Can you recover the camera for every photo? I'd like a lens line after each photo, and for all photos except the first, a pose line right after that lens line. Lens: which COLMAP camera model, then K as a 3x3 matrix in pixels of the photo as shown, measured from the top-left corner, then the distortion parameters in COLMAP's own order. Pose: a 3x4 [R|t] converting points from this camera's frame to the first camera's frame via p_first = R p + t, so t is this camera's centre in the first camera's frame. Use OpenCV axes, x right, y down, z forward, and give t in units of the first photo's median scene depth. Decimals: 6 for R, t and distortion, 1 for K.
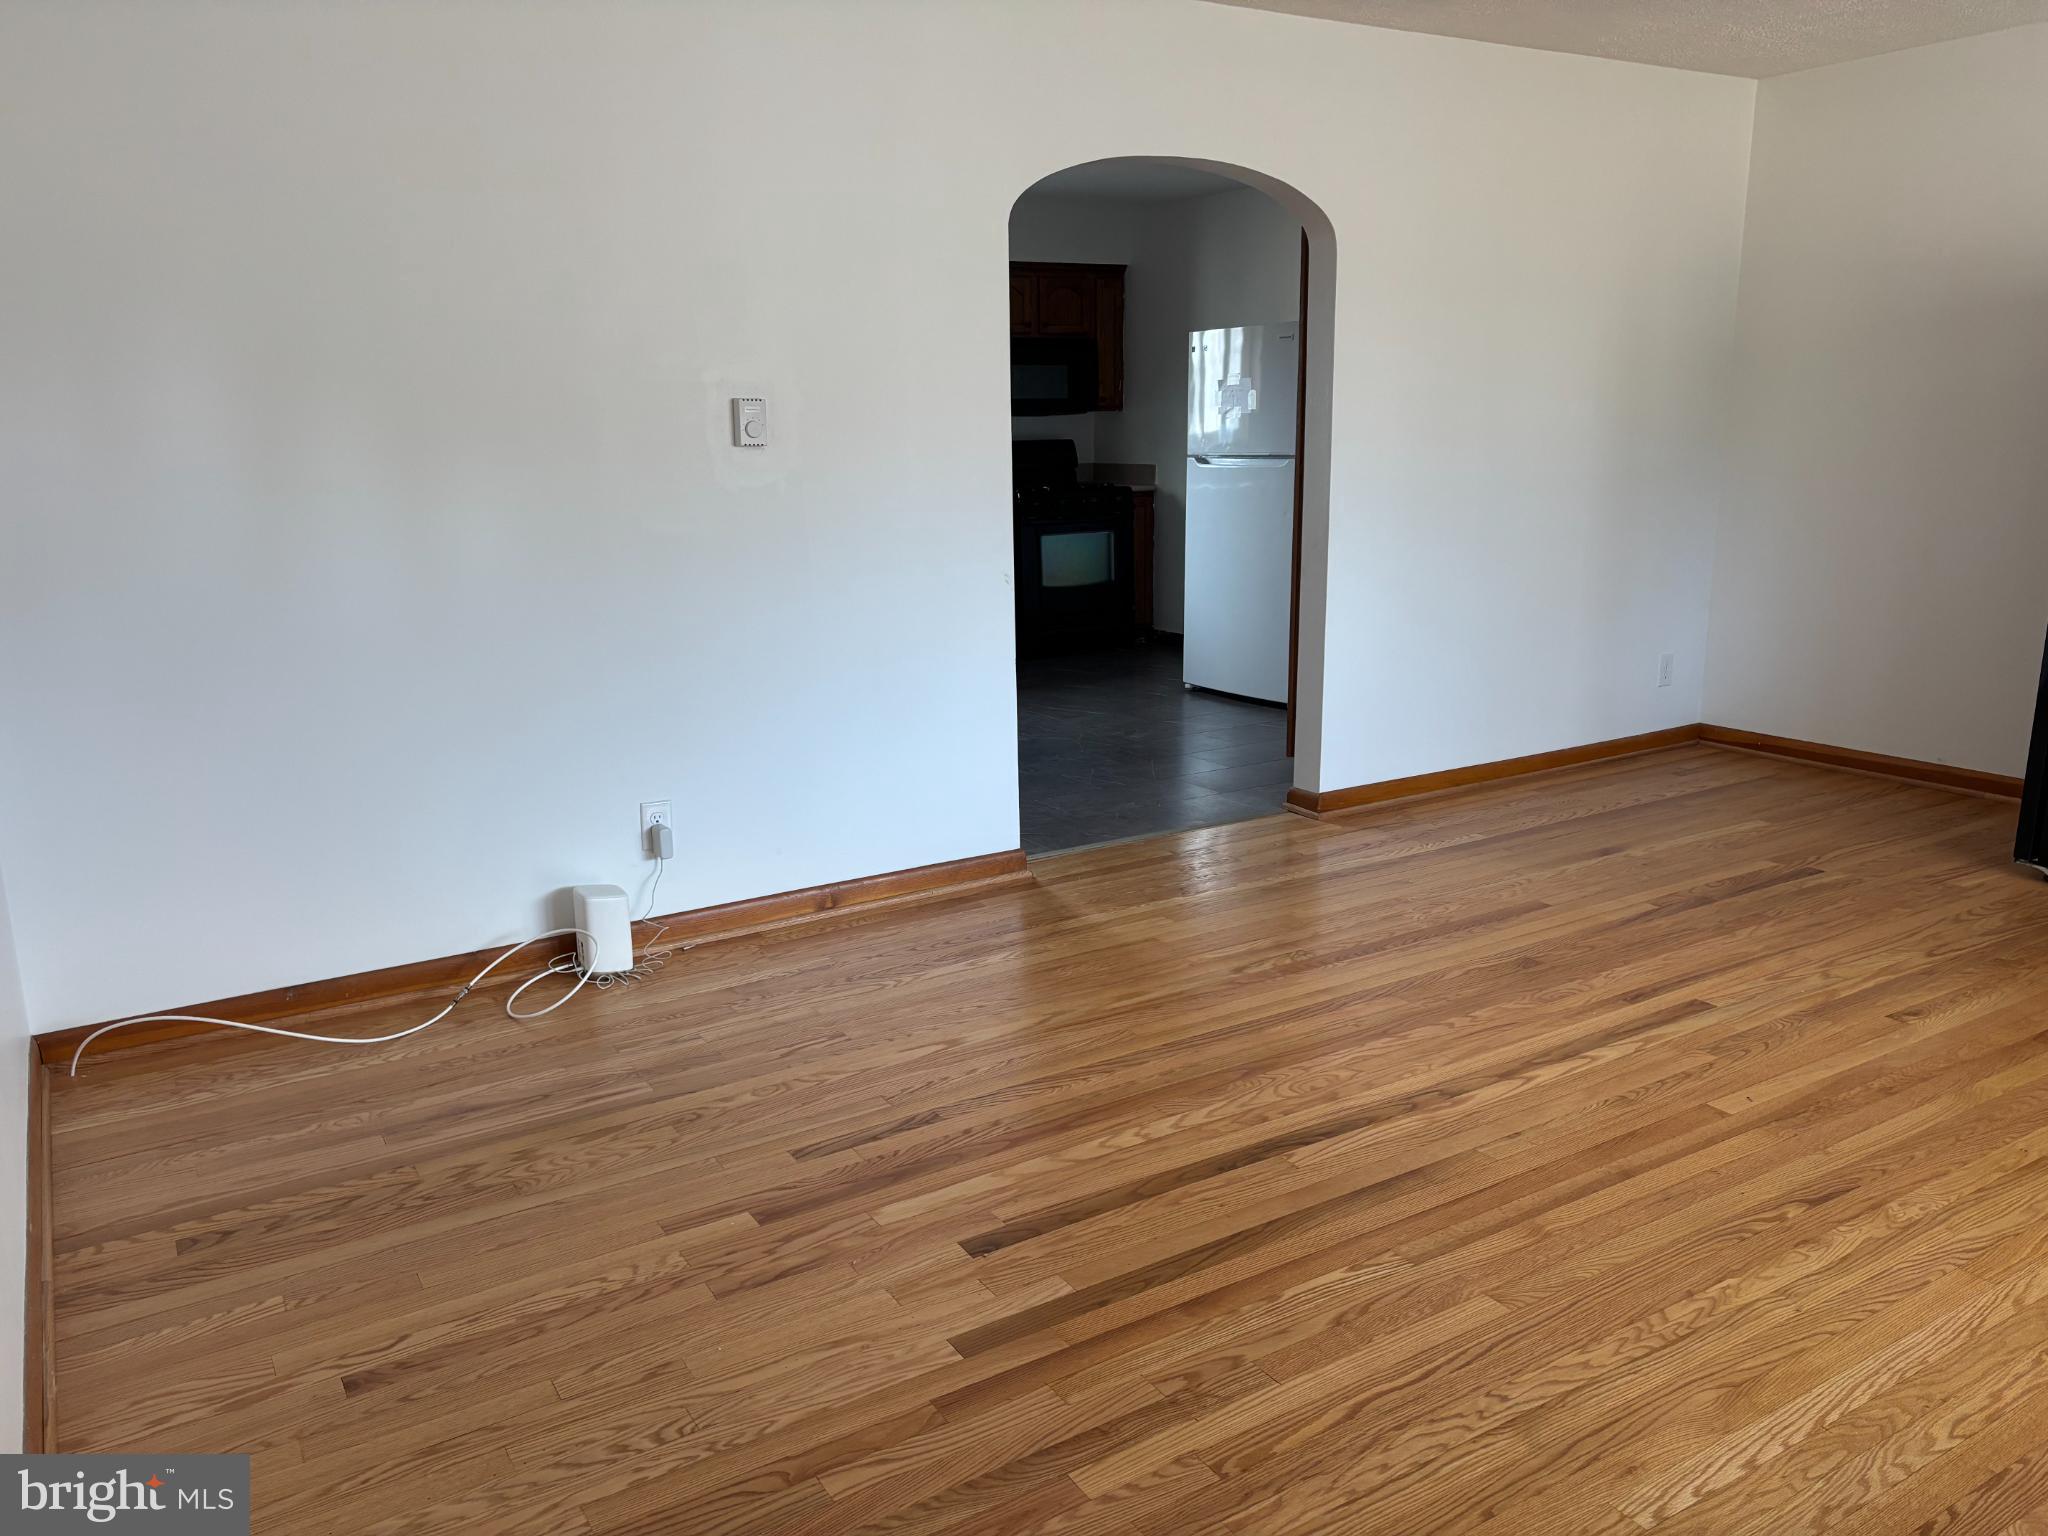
lens RADIAL K [[1539.7, 0, 1031.2], [0, 1539.7, 749.5], [0, 0, 1]] dist [0.073968, -0.073938]
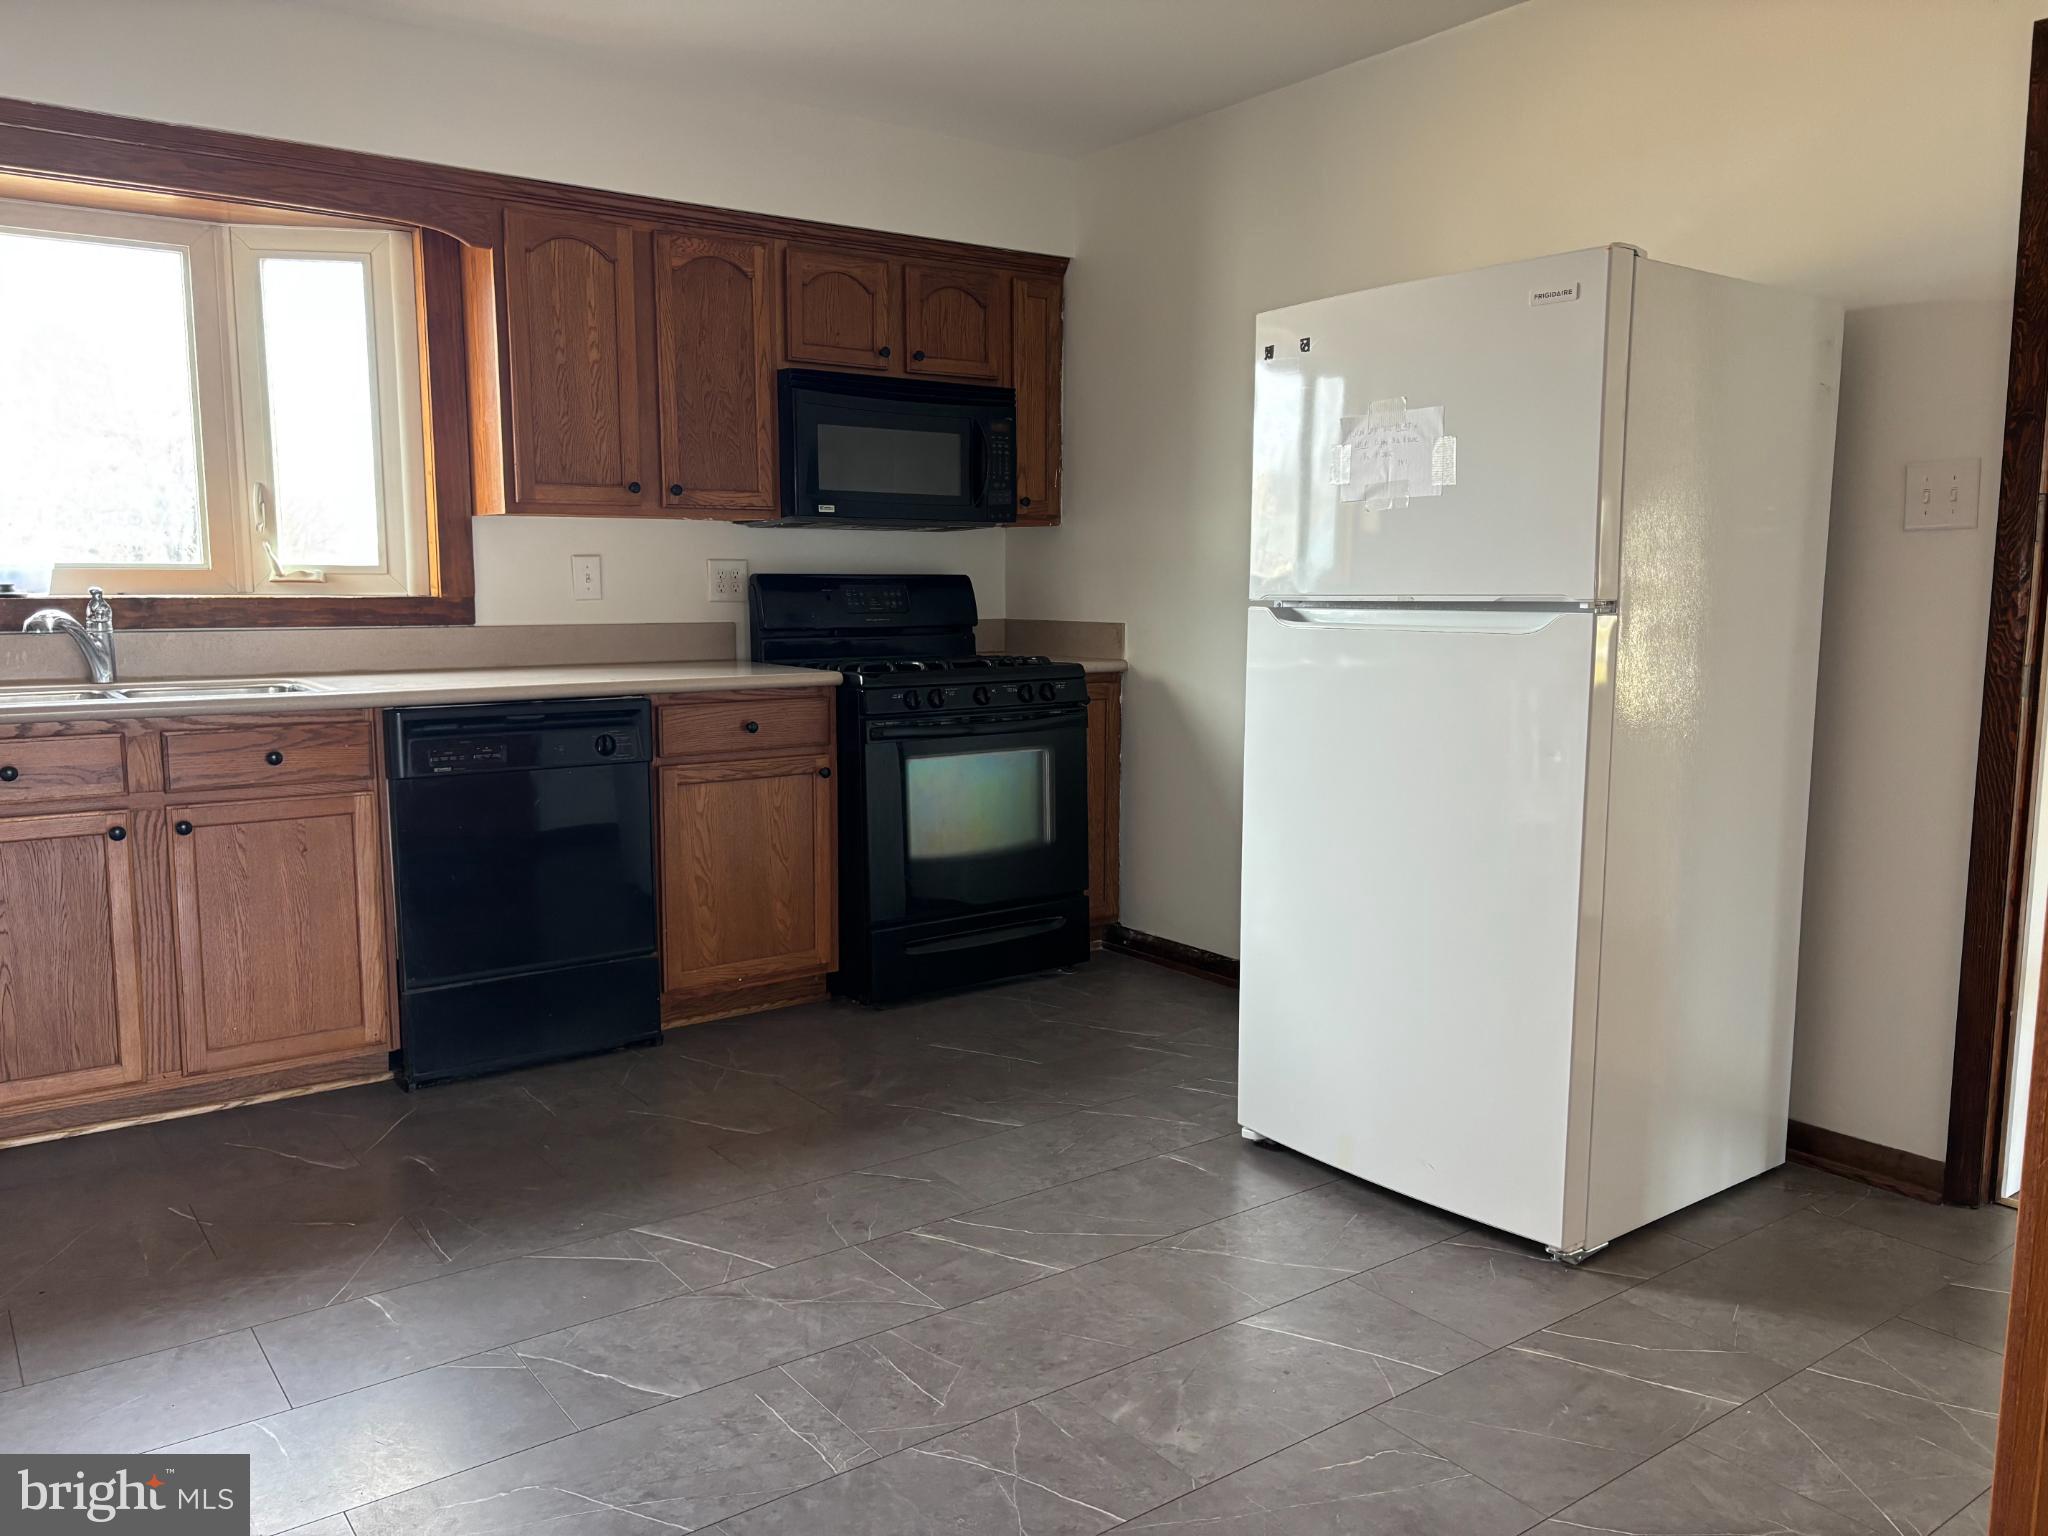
lens RADIAL K [[1561.2, 0, 1020.1], [0, 1561.2, 737.2], [0, 0, 1]] dist [0.093478, -0.103149]
pose [[0.997525, 0.004835, 0.070147, 0.019772], [0.002859, 0.994018, -0.109181, -0.247434], [-0.070256, 0.109112, 0.991544, 1.350330]]
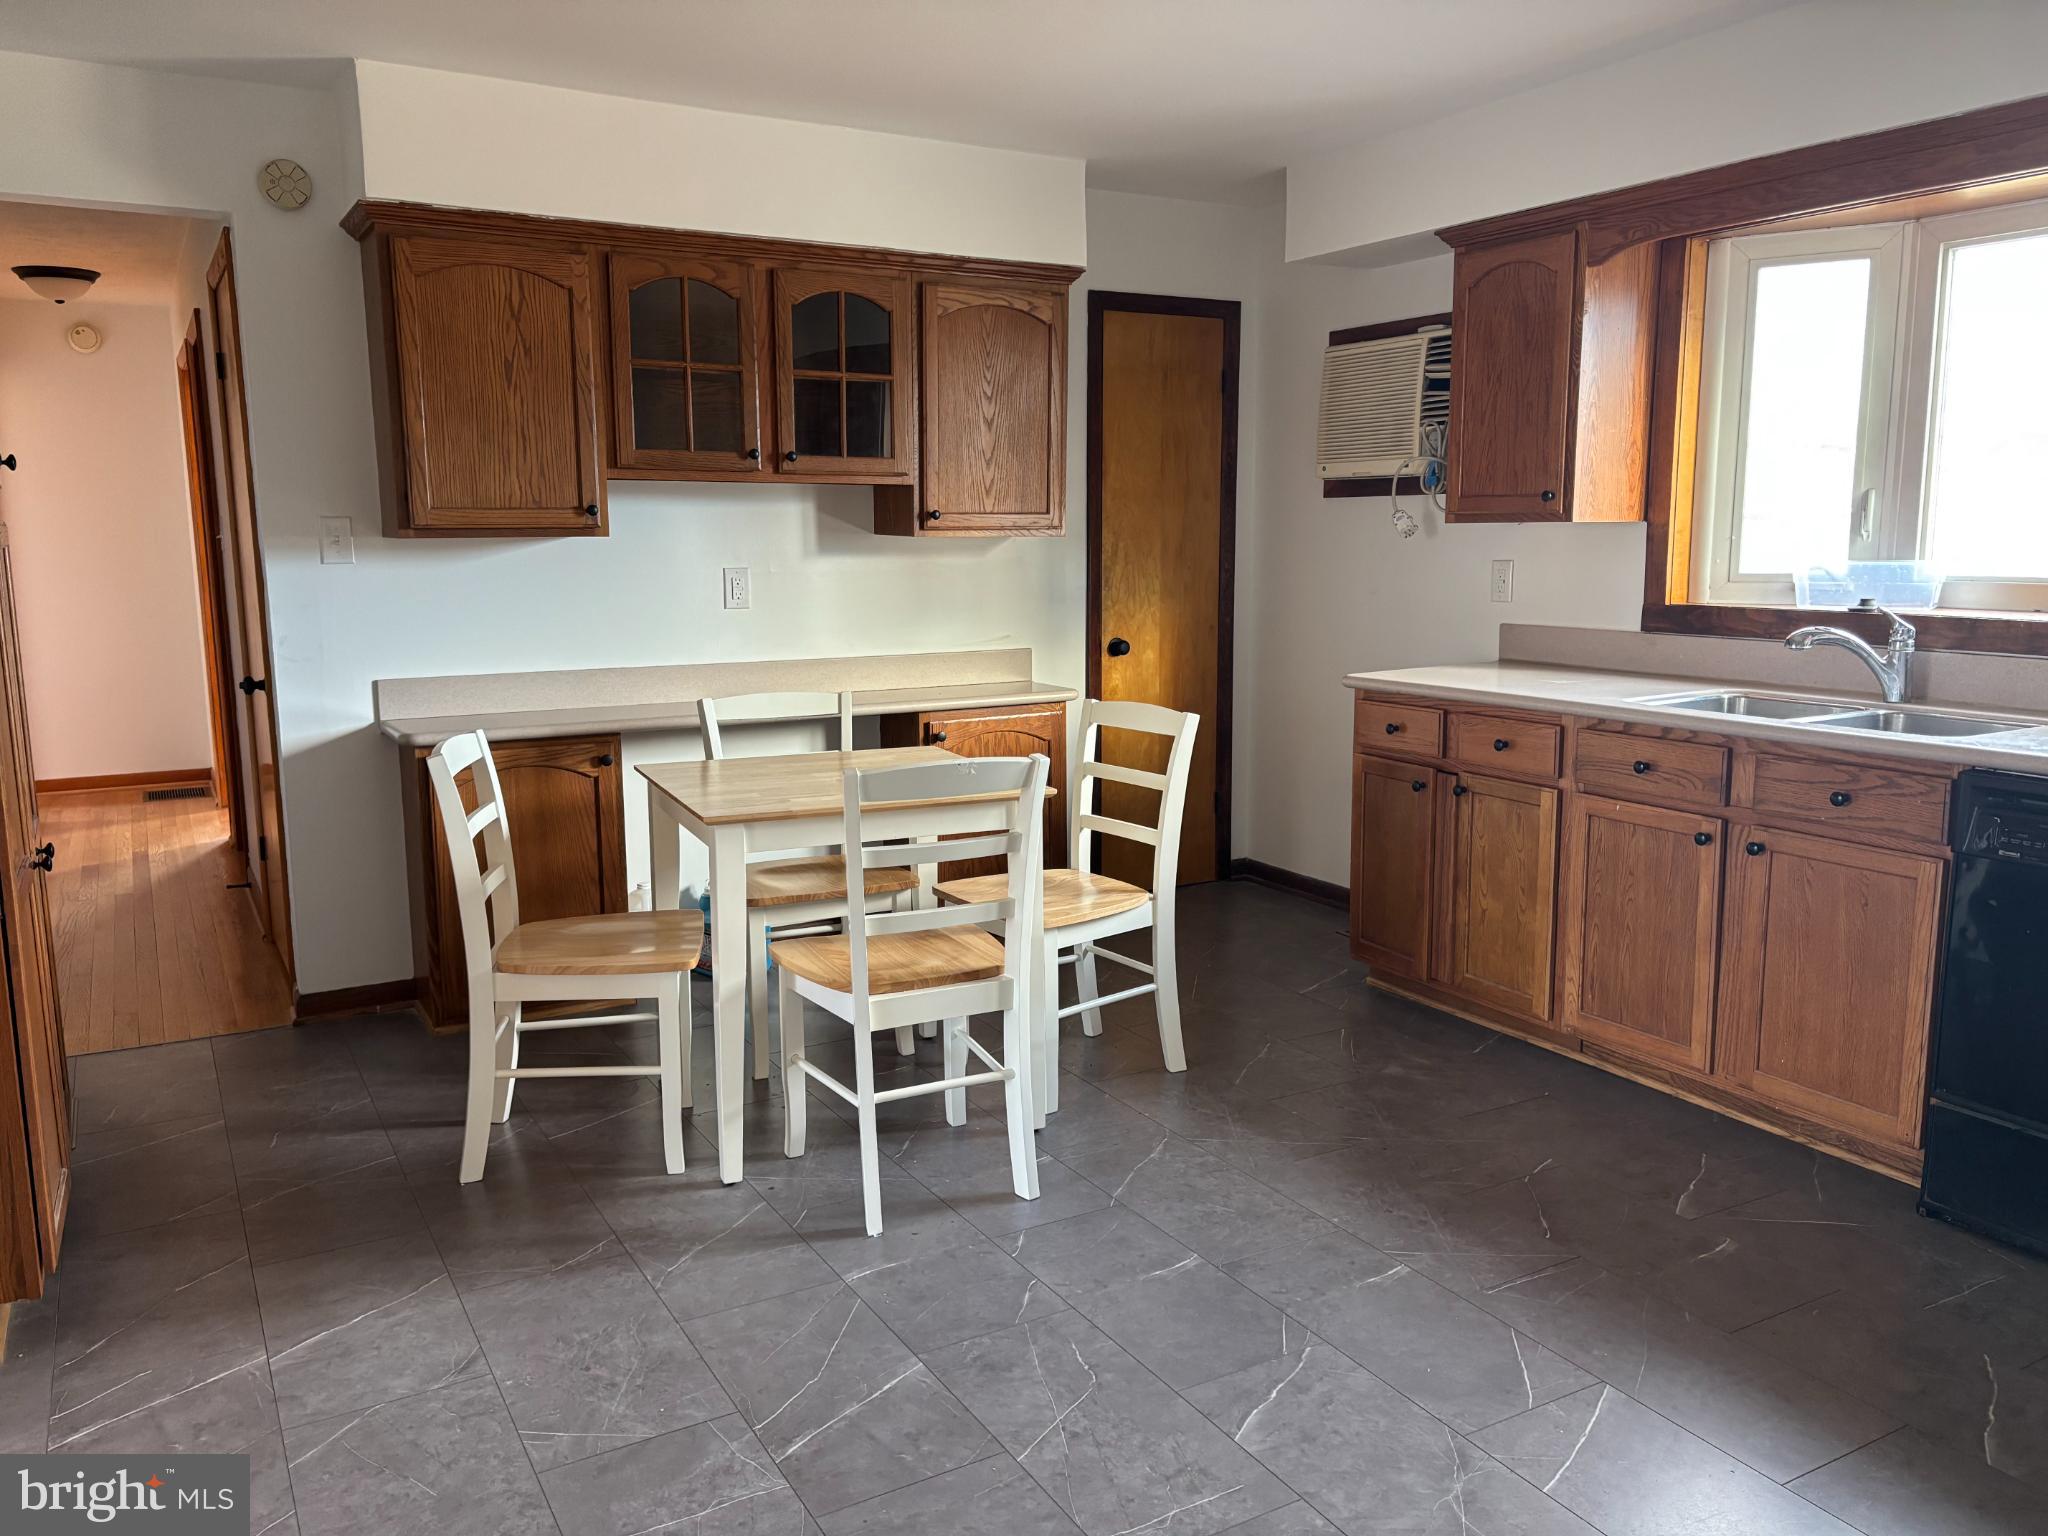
lens RADIAL K [[1539.7, 0, 1031.2], [0, 1539.7, 749.5], [0, 0, 1]] dist [0.073968, -0.073938]
pose [[-0.041031, 0.152411, -0.987465, 0.514917], [-0.206211, 0.965728, 0.157625, -0.409383], [0.977647, 0.210094, -0.008196, 1.875349]]
